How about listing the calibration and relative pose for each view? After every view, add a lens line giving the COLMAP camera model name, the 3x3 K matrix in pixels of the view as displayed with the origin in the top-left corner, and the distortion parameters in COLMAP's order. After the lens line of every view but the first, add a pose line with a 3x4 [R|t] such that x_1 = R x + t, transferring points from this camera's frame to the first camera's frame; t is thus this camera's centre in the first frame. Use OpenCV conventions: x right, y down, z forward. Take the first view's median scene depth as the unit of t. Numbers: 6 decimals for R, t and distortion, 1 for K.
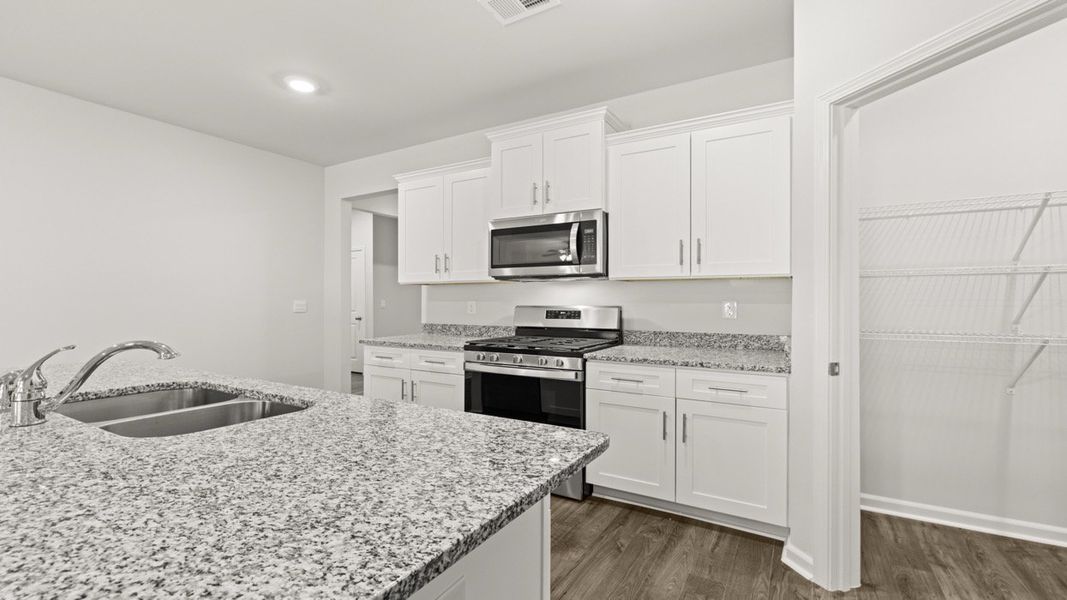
lens RADIAL K [[465.6, 0, 533.5], [0, 465.6, 300.0], [0, 0, 1]] dist [0.000896, 0.000055]
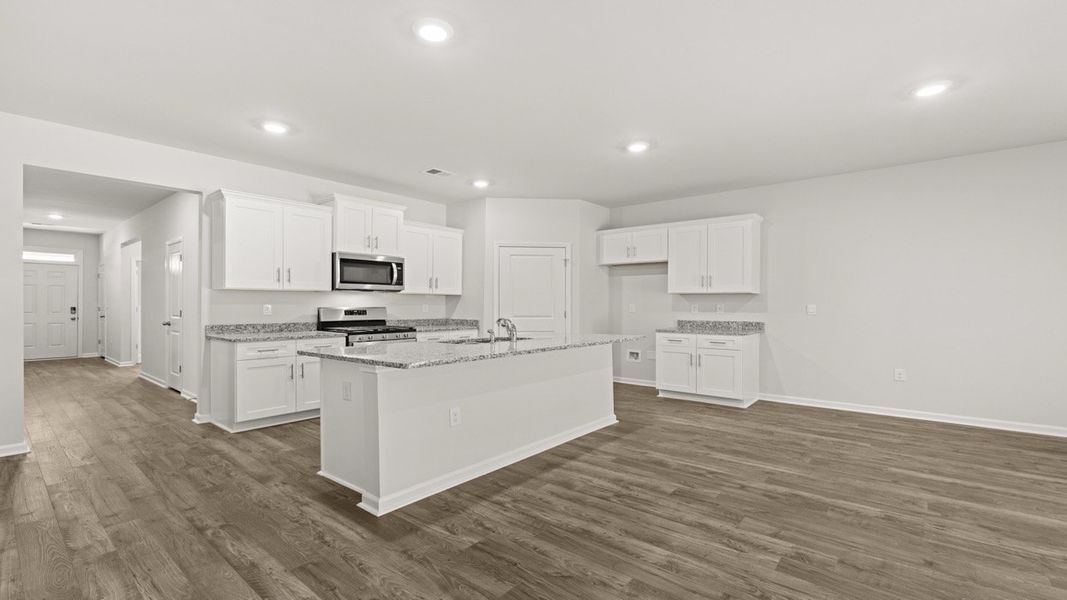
lens RADIAL K [[465.6, 0, 533.5], [0, 465.6, 300.0], [0, 0, 1]] dist [0.000896, 0.000055]
pose [[0.166602, 0.010743, 0.985966, -1.504836], [-0.001014, 0.999942, -0.010724, 0.003974], [-0.986024, 0.000787, 0.166604, 0.116737]]
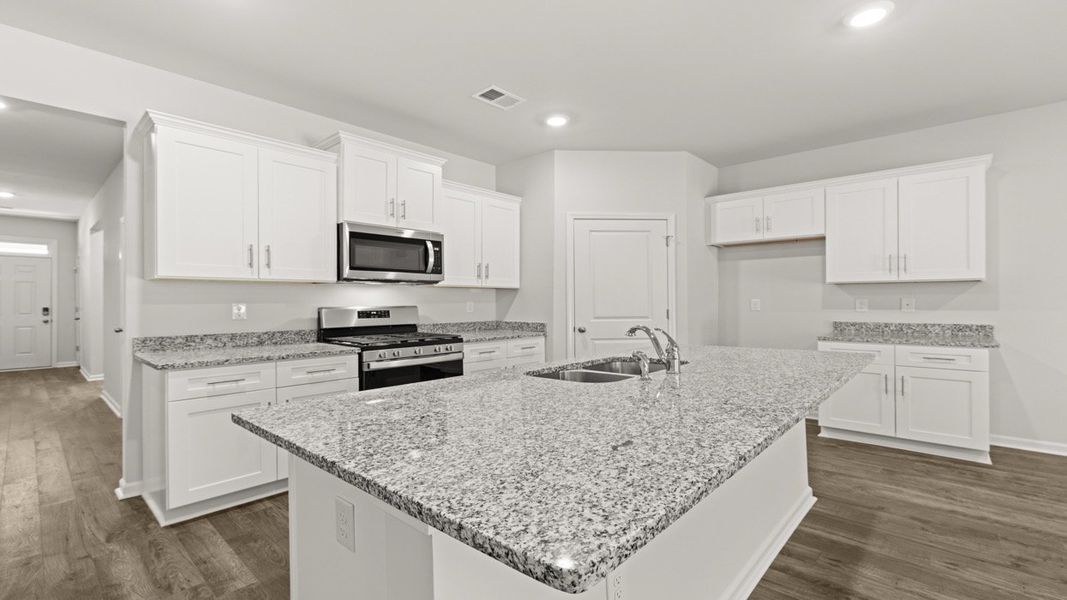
lens RADIAL K [[454.7, 0, 533.5], [0, 454.7, 300.0], [0, 0, 1]] dist [0.000586, 0.000043]
pose [[0.201976, 0.002294, 0.979388, -0.971858], [0.005822, 0.999977, -0.003543, 0.003165], [-0.979373, 0.006418, 0.201958, 0.419141]]
